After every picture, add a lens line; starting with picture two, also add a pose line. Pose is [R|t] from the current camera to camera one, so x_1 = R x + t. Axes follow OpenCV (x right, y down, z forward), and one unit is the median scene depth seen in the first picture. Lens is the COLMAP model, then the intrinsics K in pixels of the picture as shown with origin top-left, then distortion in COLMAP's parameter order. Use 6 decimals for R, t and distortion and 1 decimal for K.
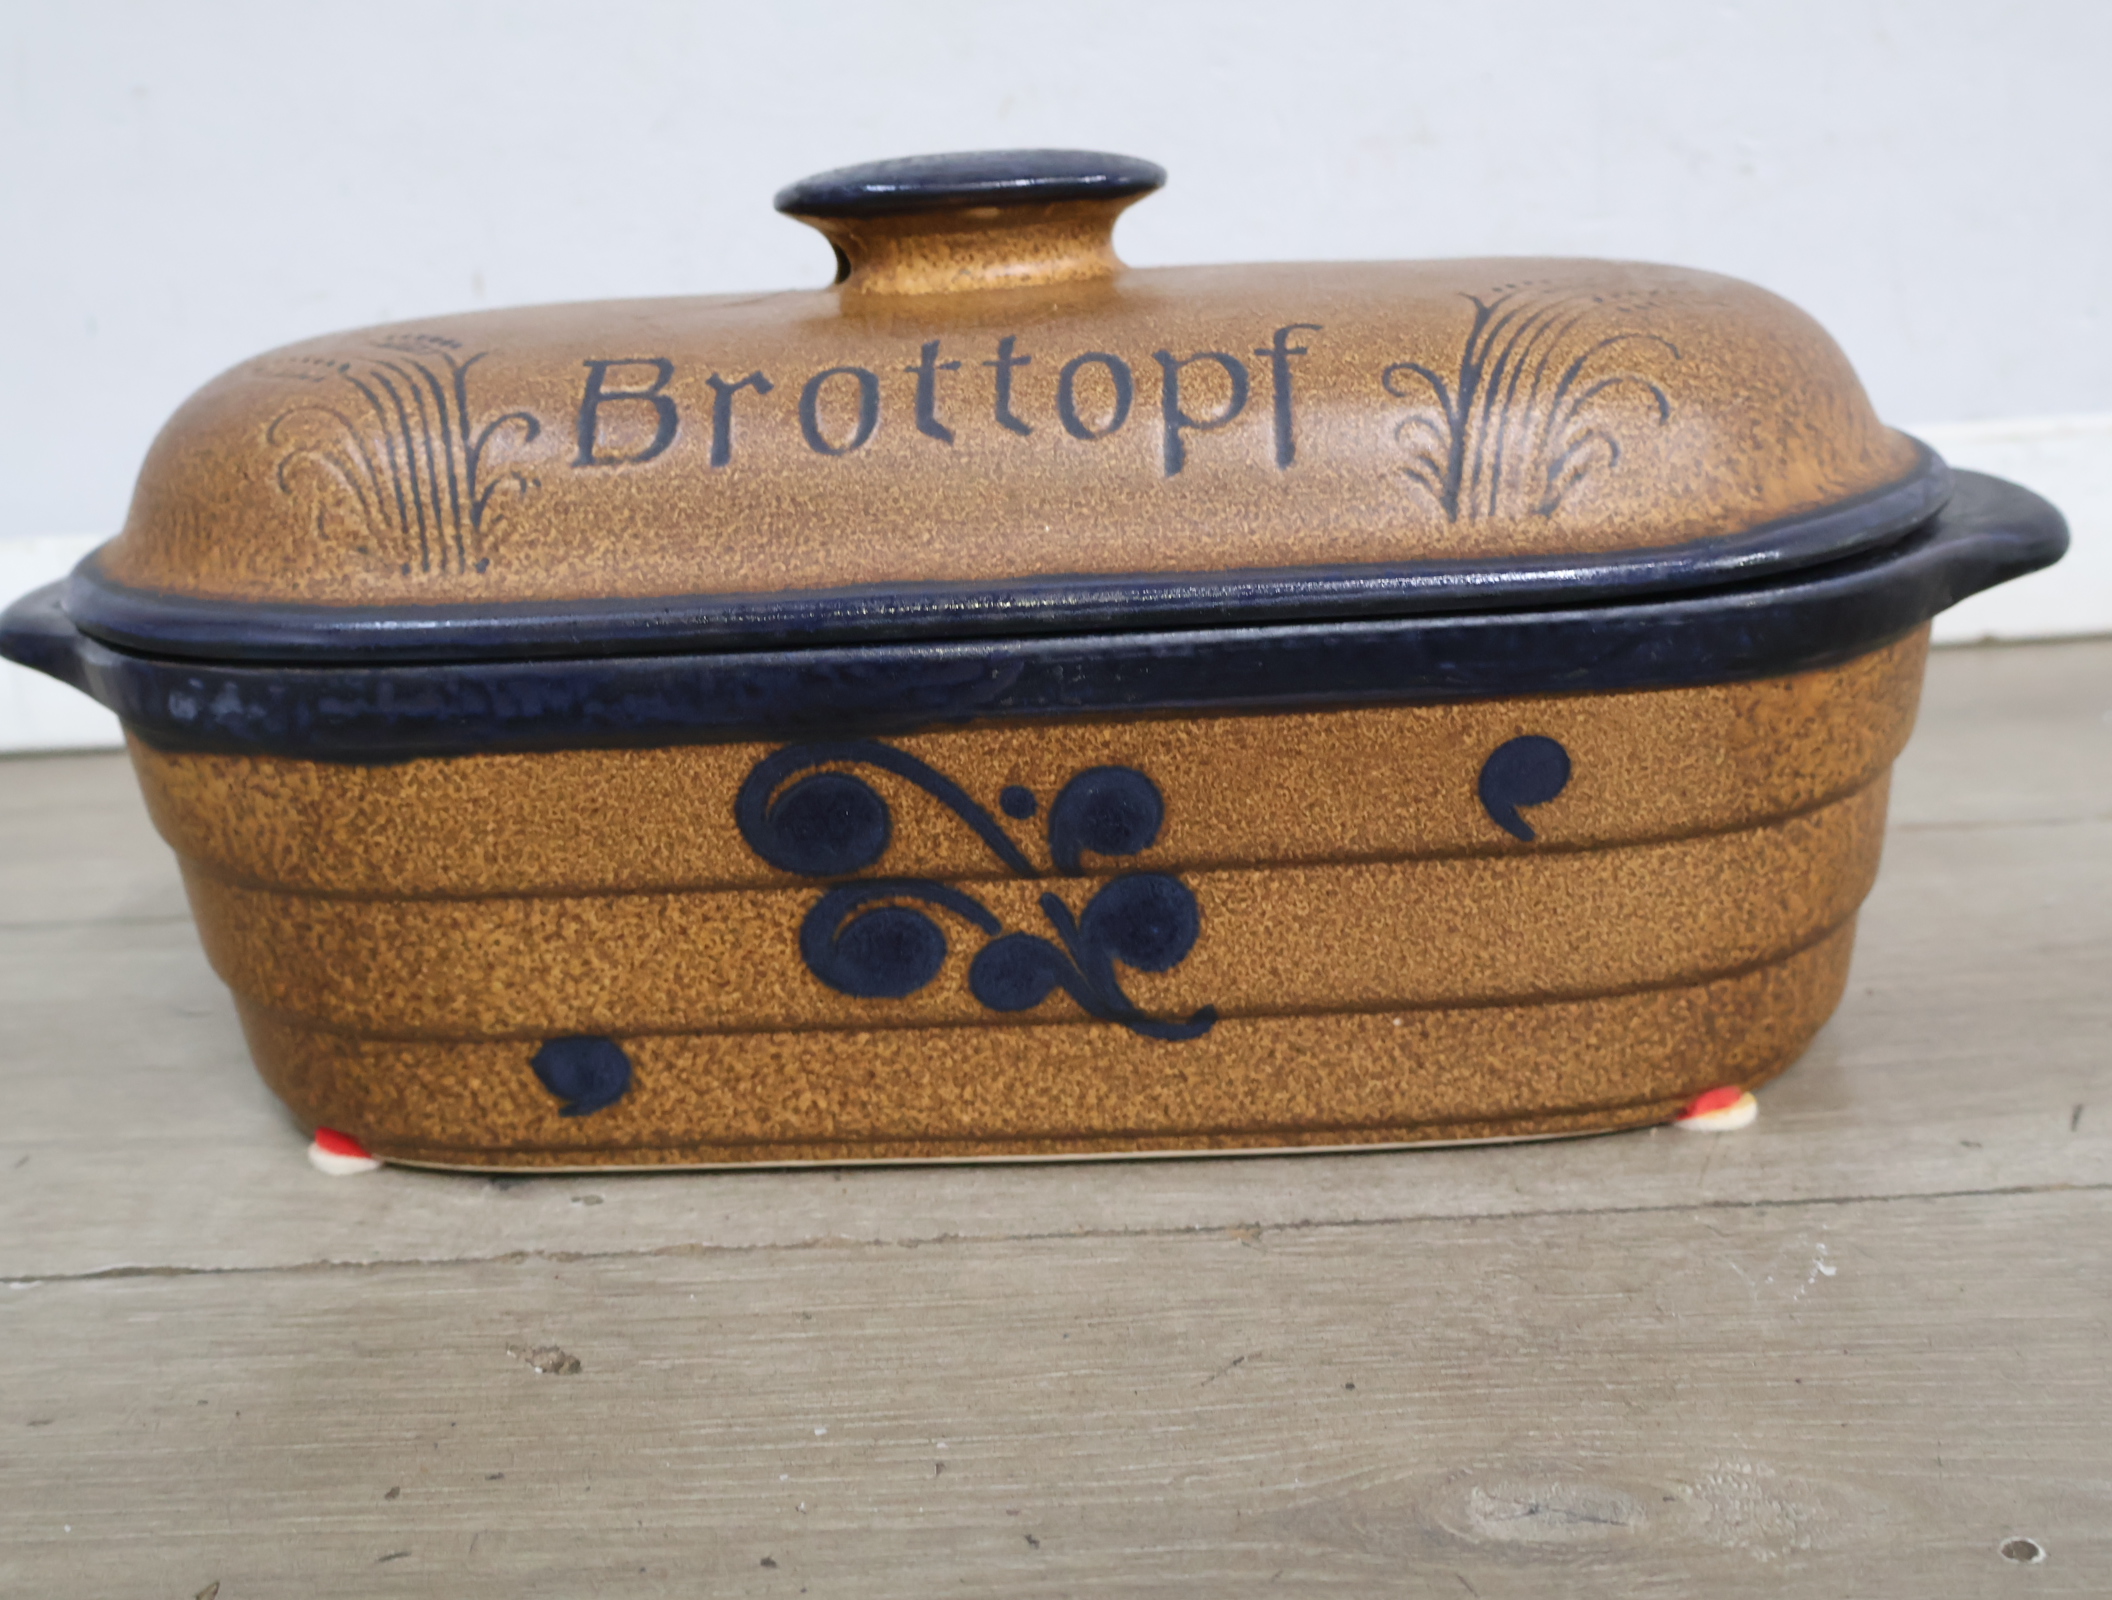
lens RADIAL K [[2451.5, 0, 1044.5], [0, 2451.5, 798.3], [0, 0, 1]] dist [0.013215, -0.003892]
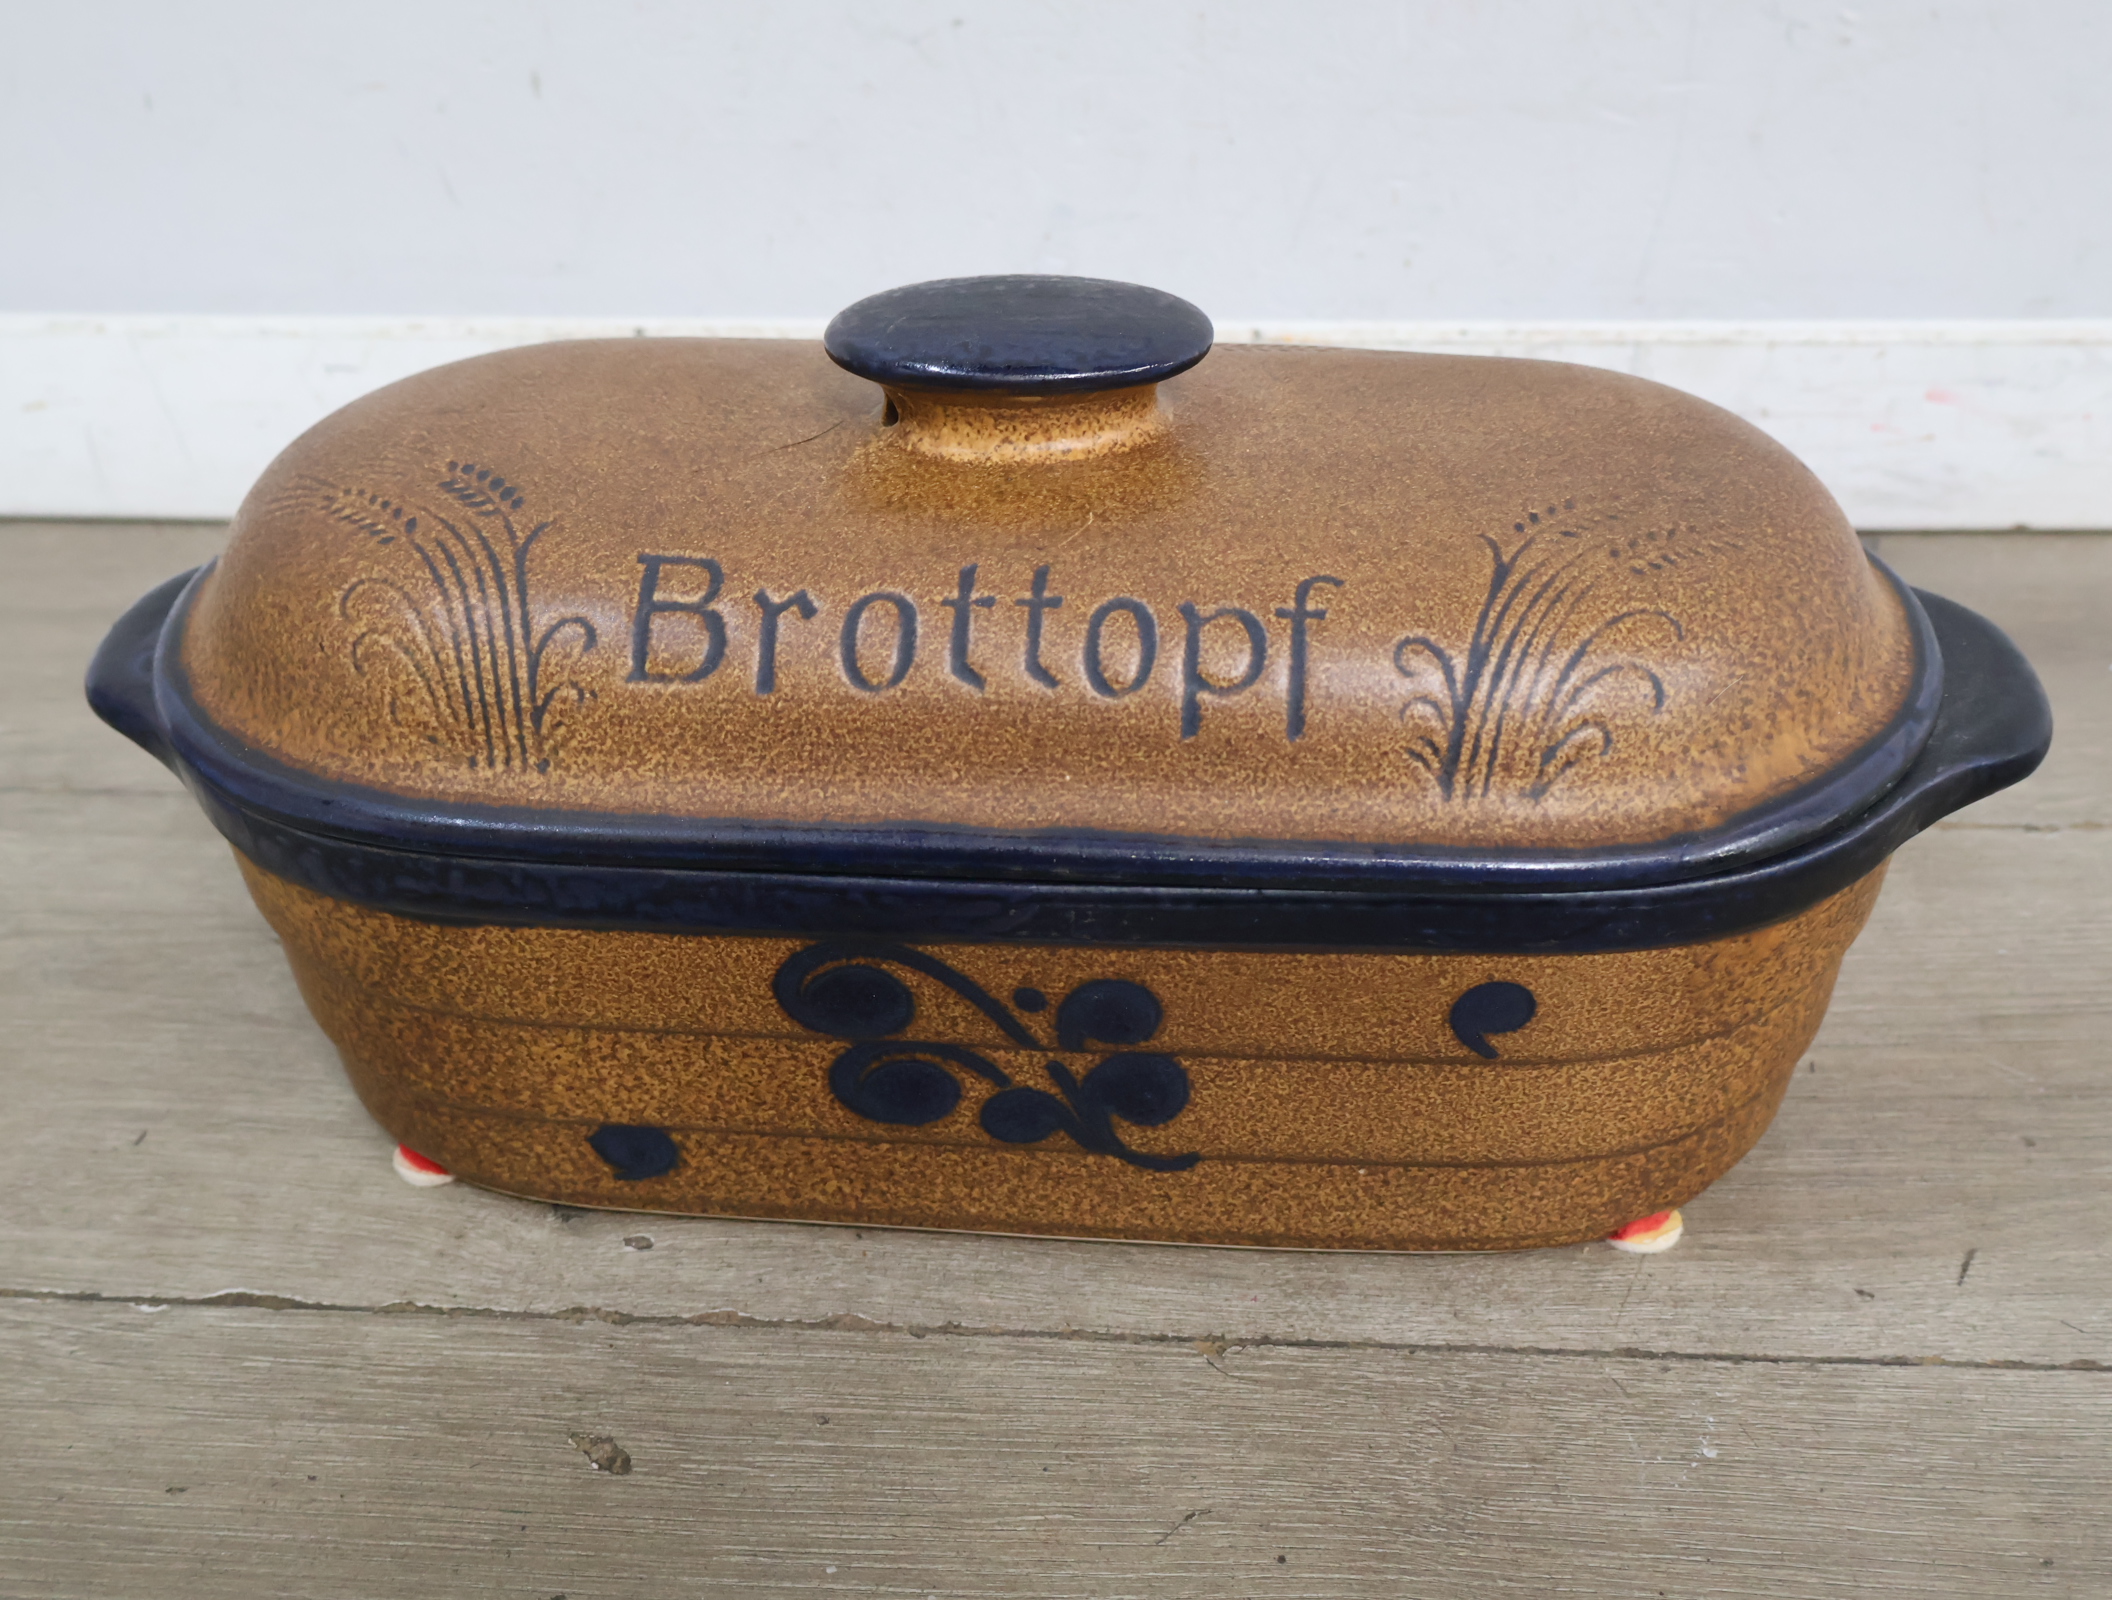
lens RADIAL K [[2443.8, 0, 1037.0], [0, 2443.8, 825.7], [0, 0, 1]] dist [0.010781, -0.001907]
pose [[0.998220, 0.056626, -0.018704, 0.008702], [-0.049321, 0.960224, 0.274840, -0.378936], [0.033523, -0.273428, 0.961308, -0.031293]]
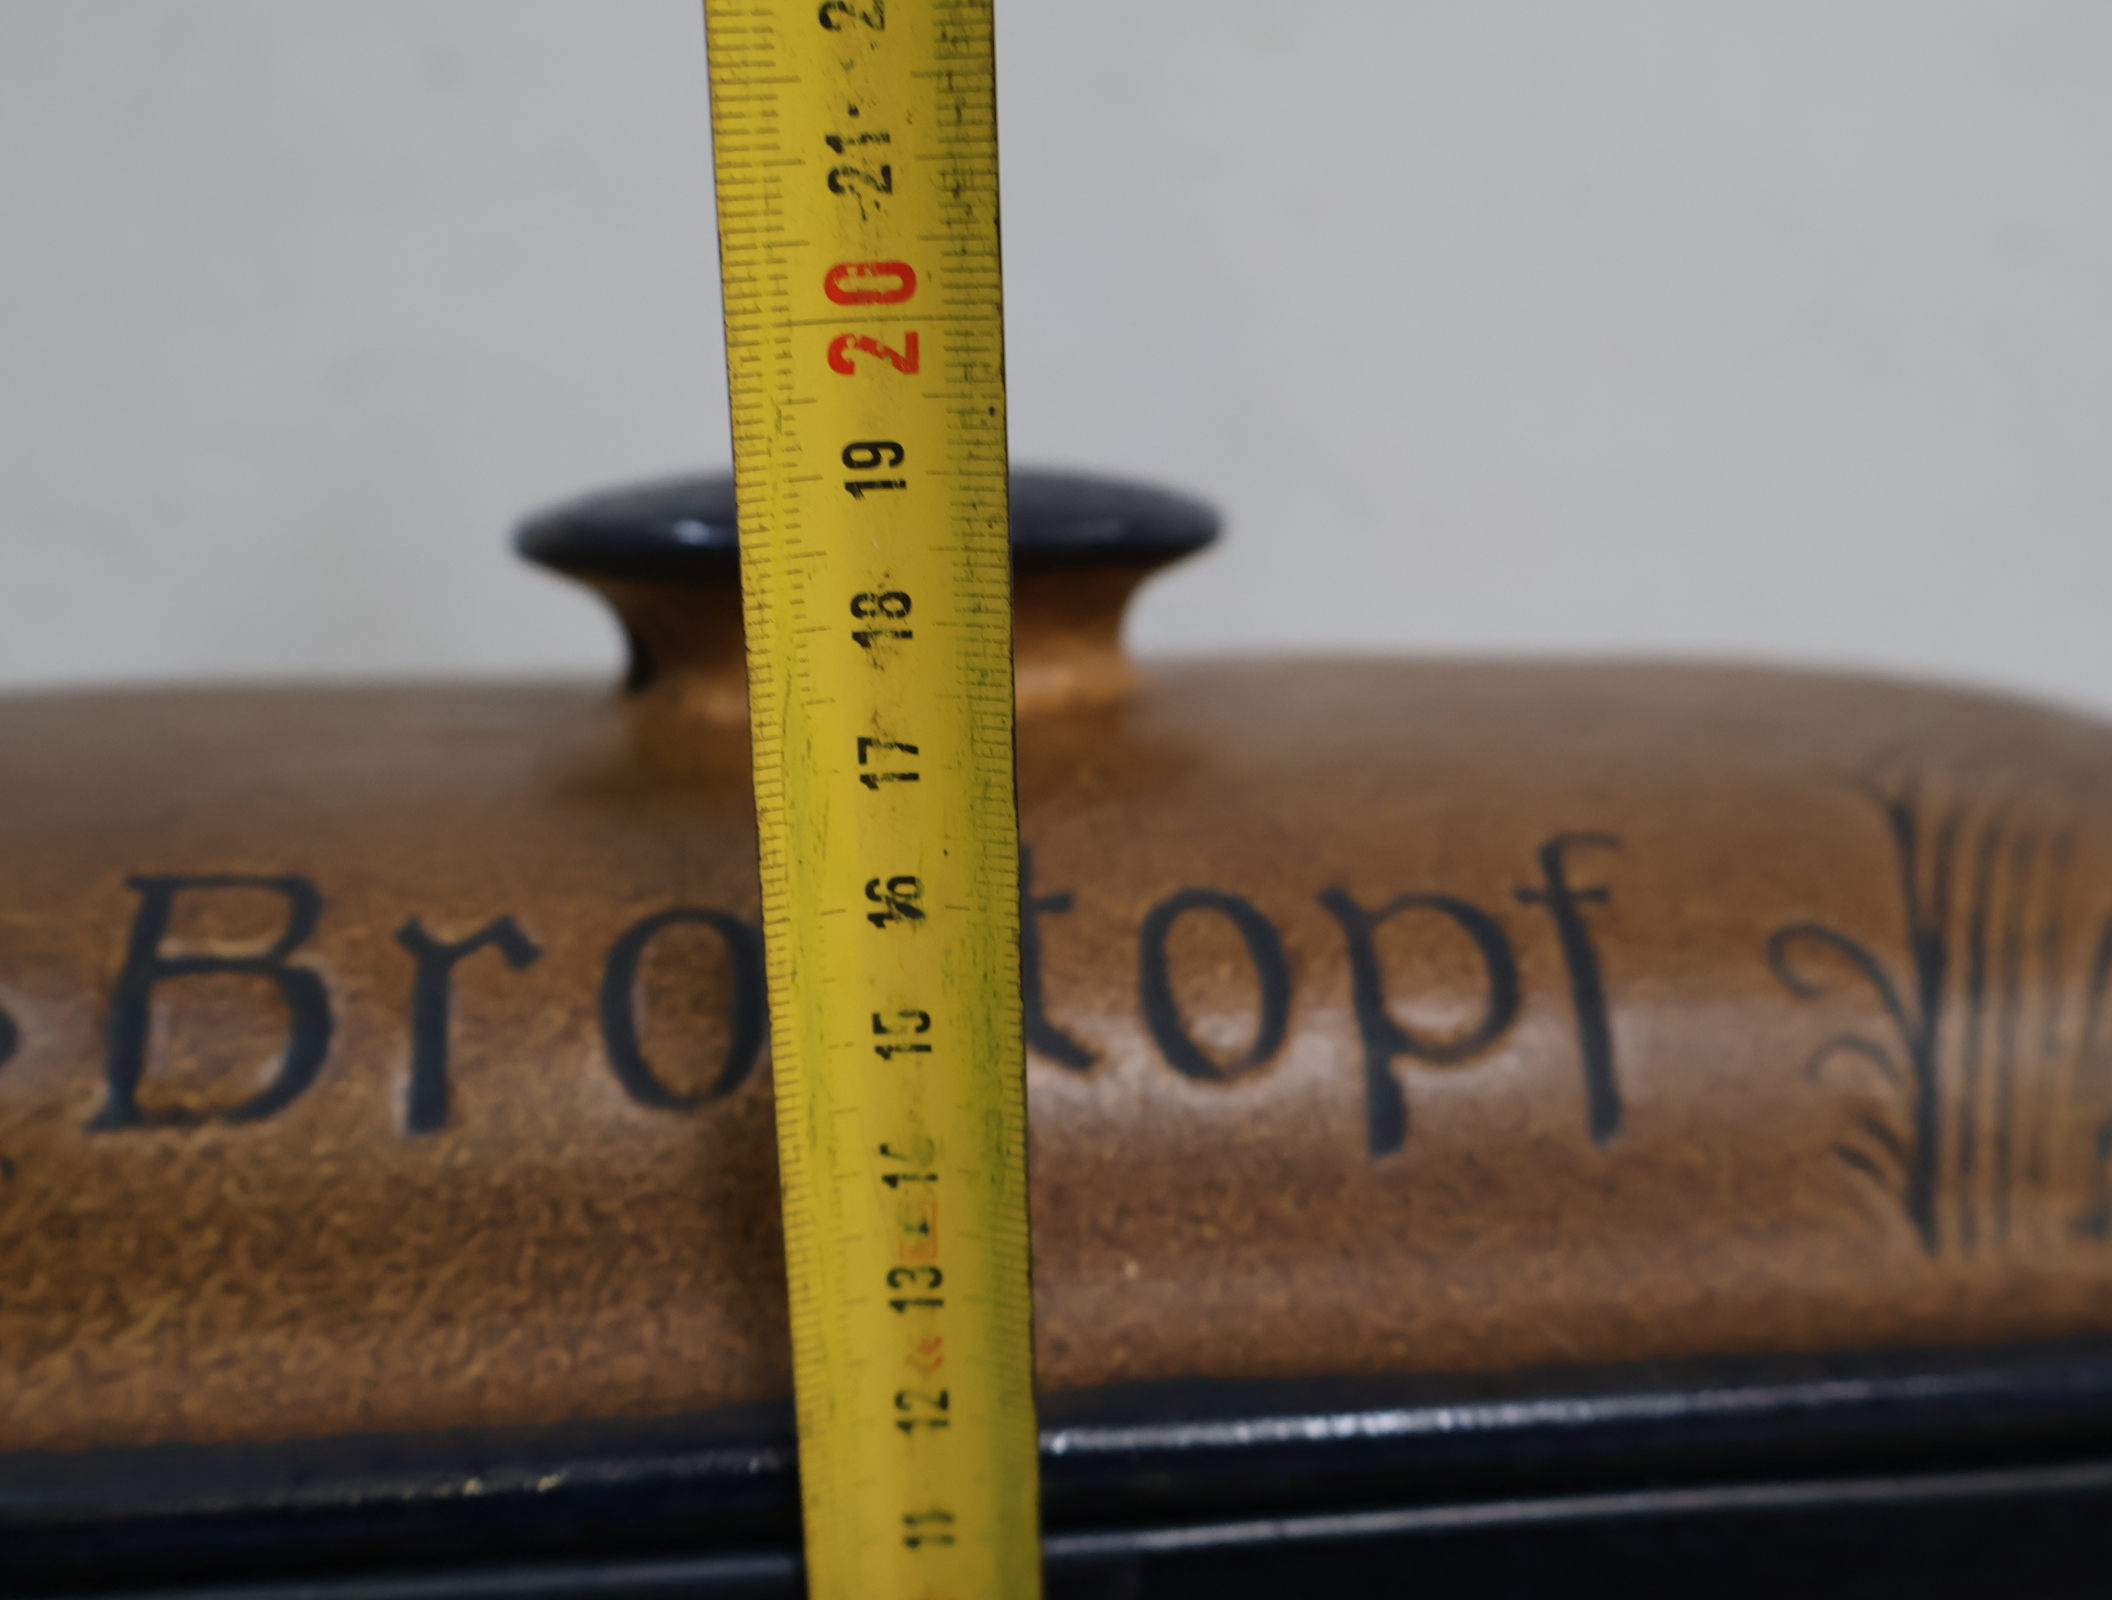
lens RADIAL K [[2451.5, 0, 1044.5], [0, 2451.5, 798.3], [0, 0, 1]] dist [0.013215, -0.003892]
pose [[0.984340, 0.016363, 0.175521, -0.100159], [0.000805, 0.995255, -0.097297, -0.153615], [-0.176281, 0.095914, 0.979656, 0.520913]]
